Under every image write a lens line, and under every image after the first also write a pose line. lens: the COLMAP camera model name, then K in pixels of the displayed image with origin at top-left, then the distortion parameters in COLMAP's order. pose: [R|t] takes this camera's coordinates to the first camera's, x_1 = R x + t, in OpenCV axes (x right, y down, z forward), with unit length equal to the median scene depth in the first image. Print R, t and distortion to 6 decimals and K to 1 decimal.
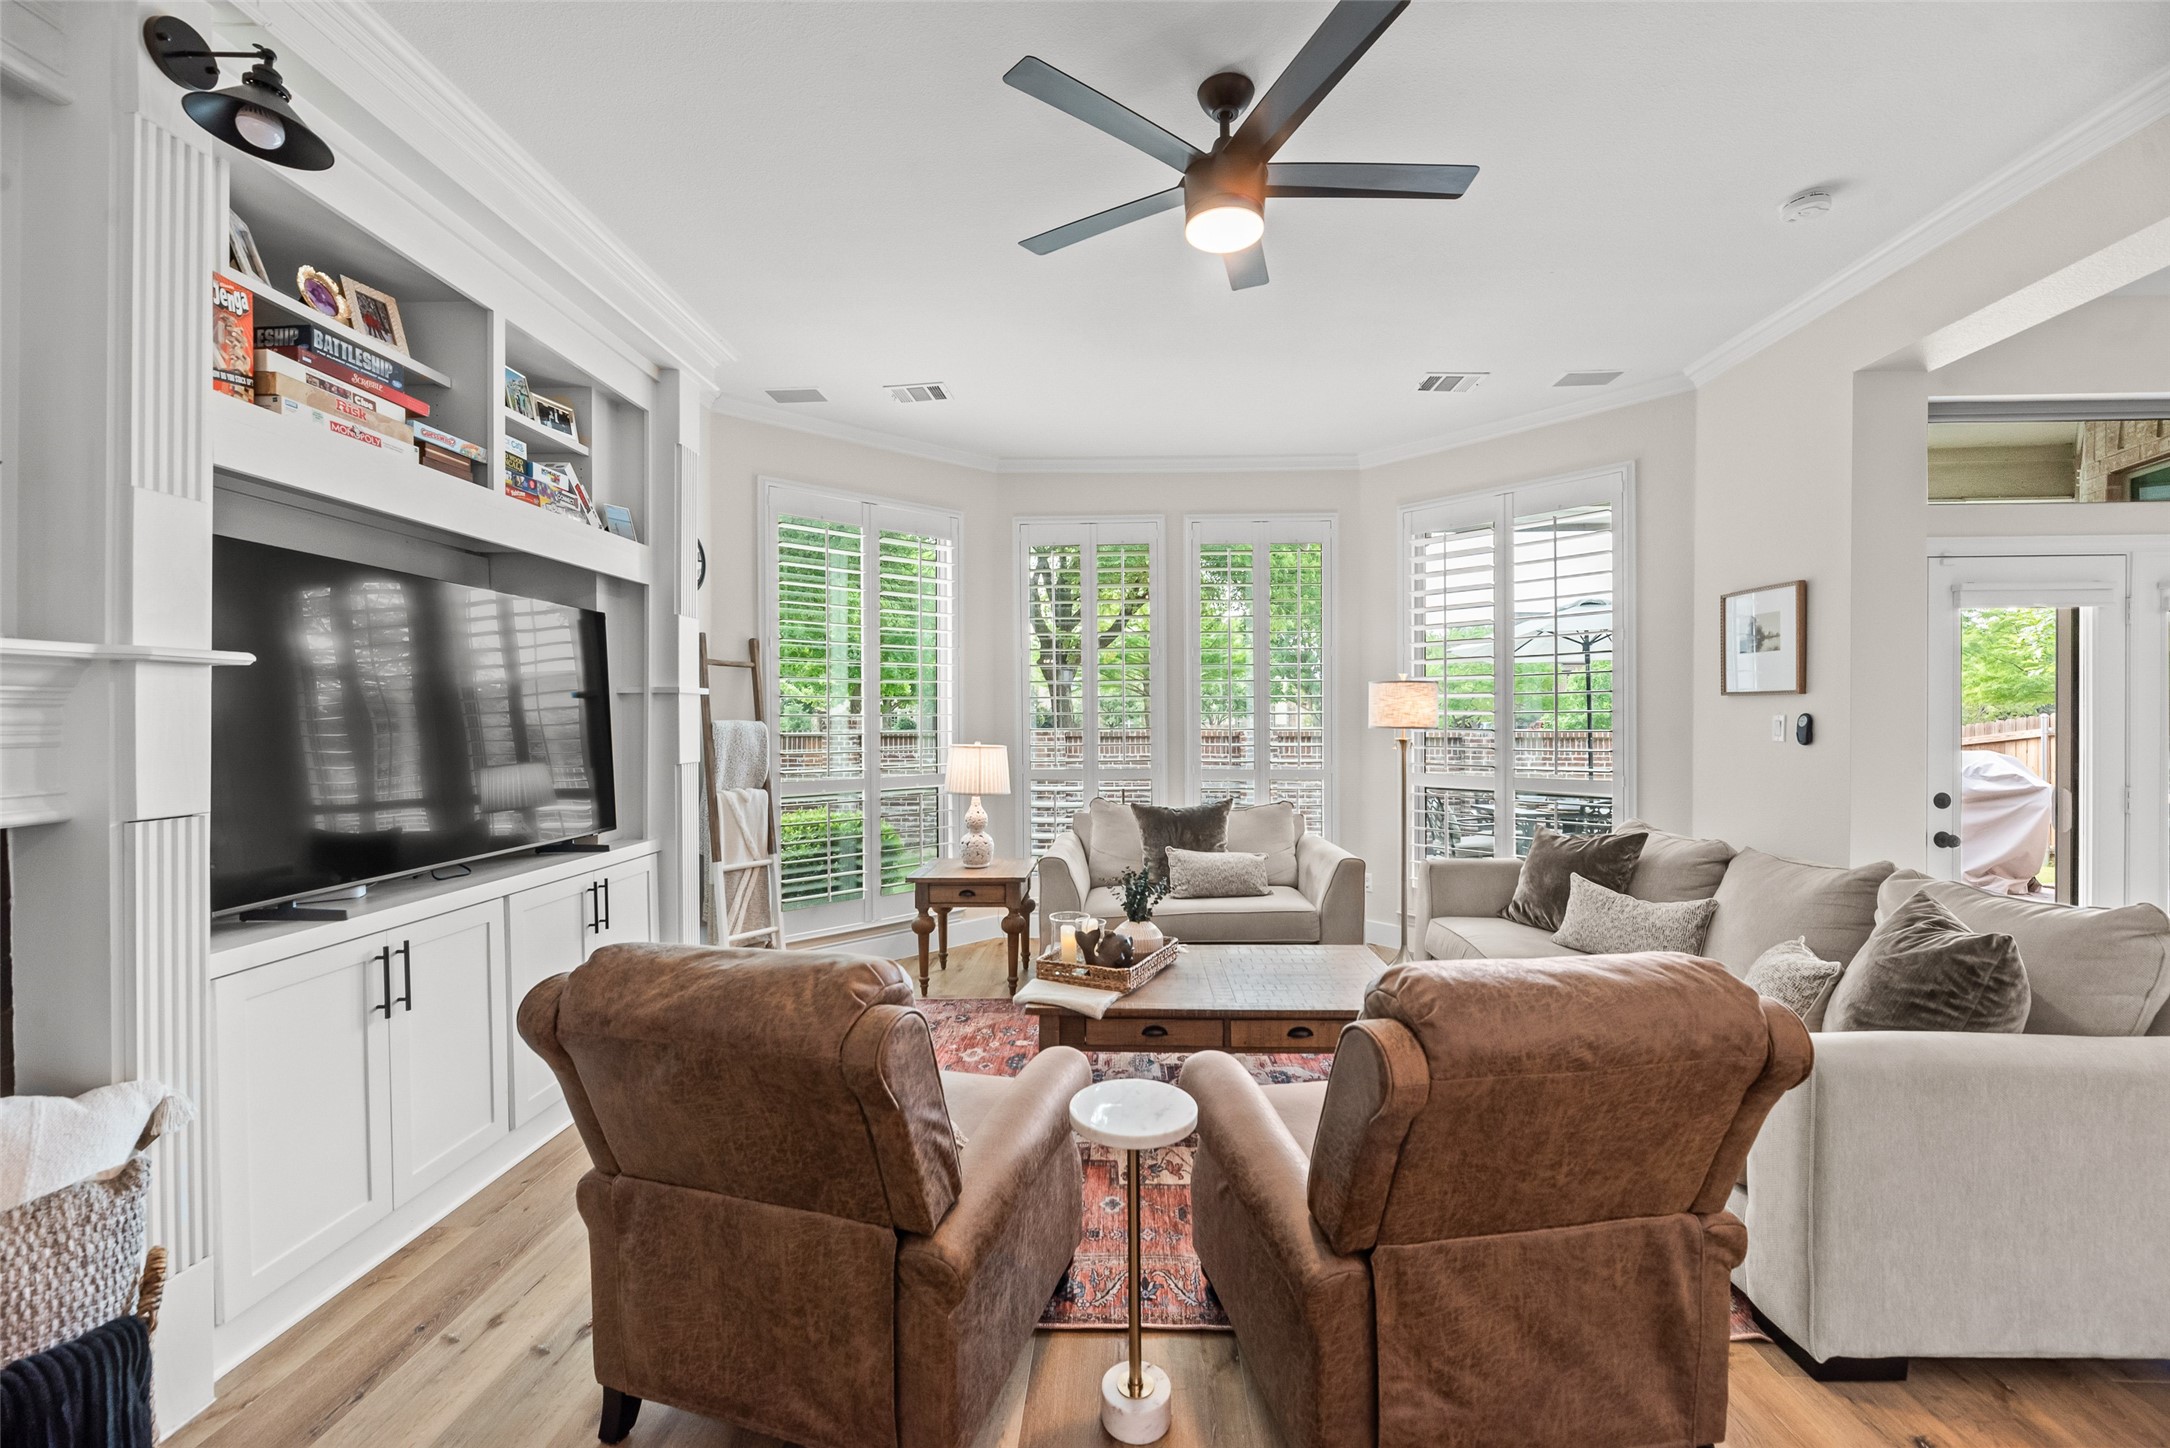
lens RADIAL K [[875.8, 0, 1105.8], [0, 875.8, 724.0], [0, 0, 1]] dist [-0.000278, -0.000789]
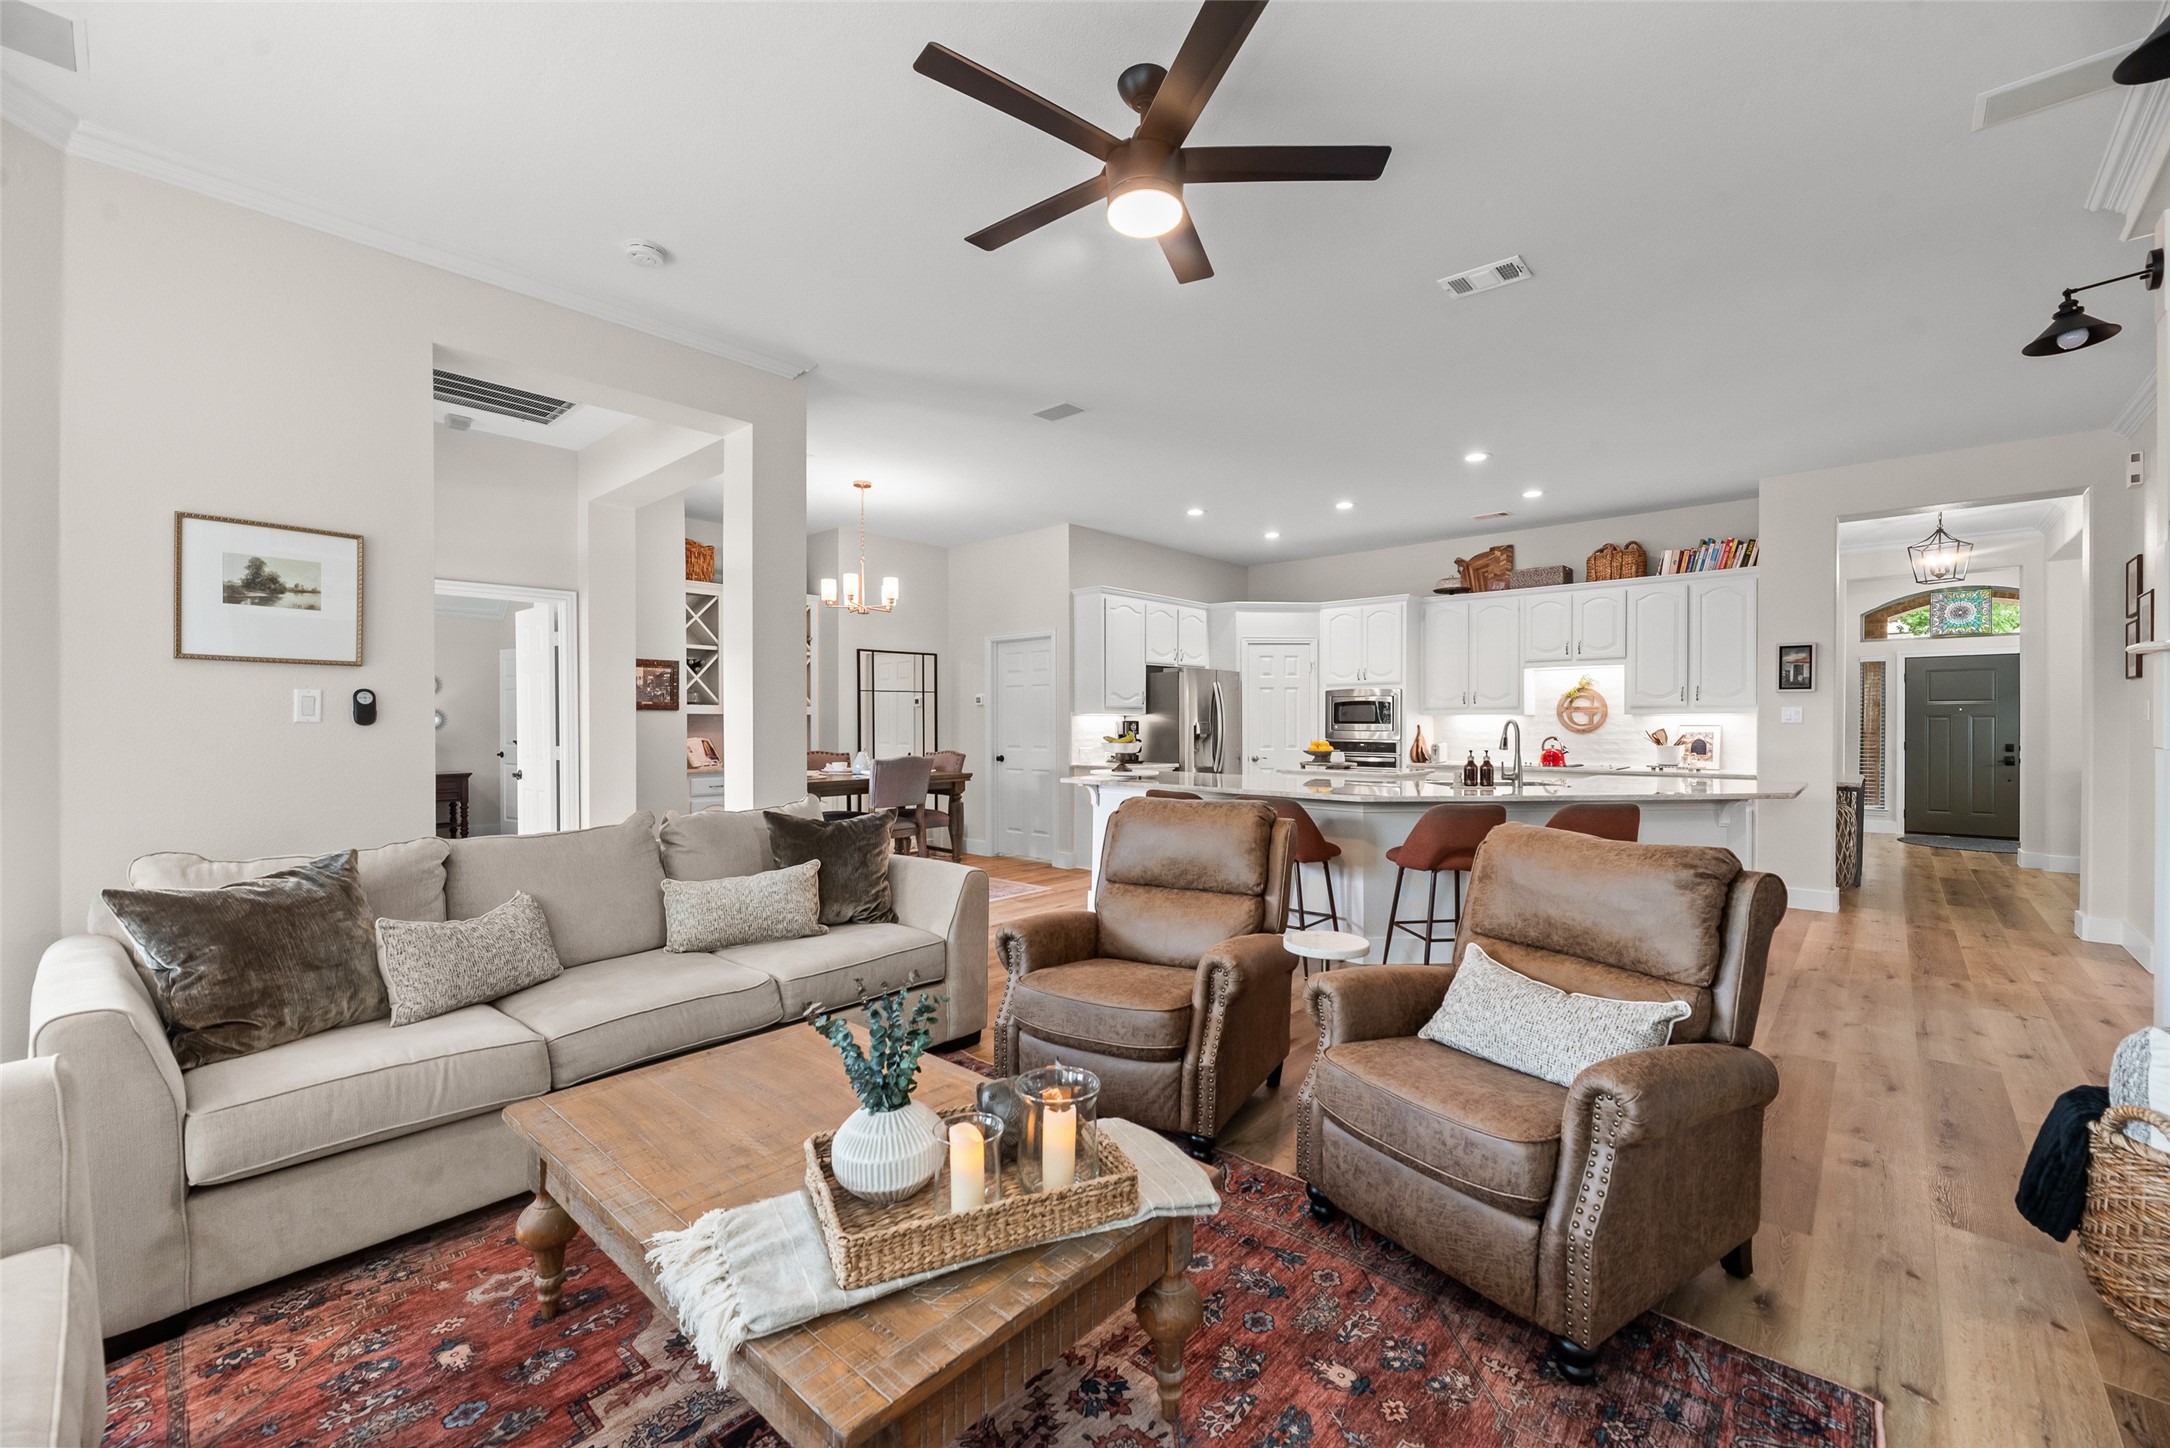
lens RADIAL K [[875.8, 0, 1090.8], [0, 875.8, 723.9], [0, 0, 1]] dist [-0.000278, -0.000789]
pose [[-0.764598, 0.001048, 0.644506, -0.300519], [0.006957, 0.999954, 0.006628, 0.020419], [-0.644470, 0.009552, -0.764570, 1.137237]]
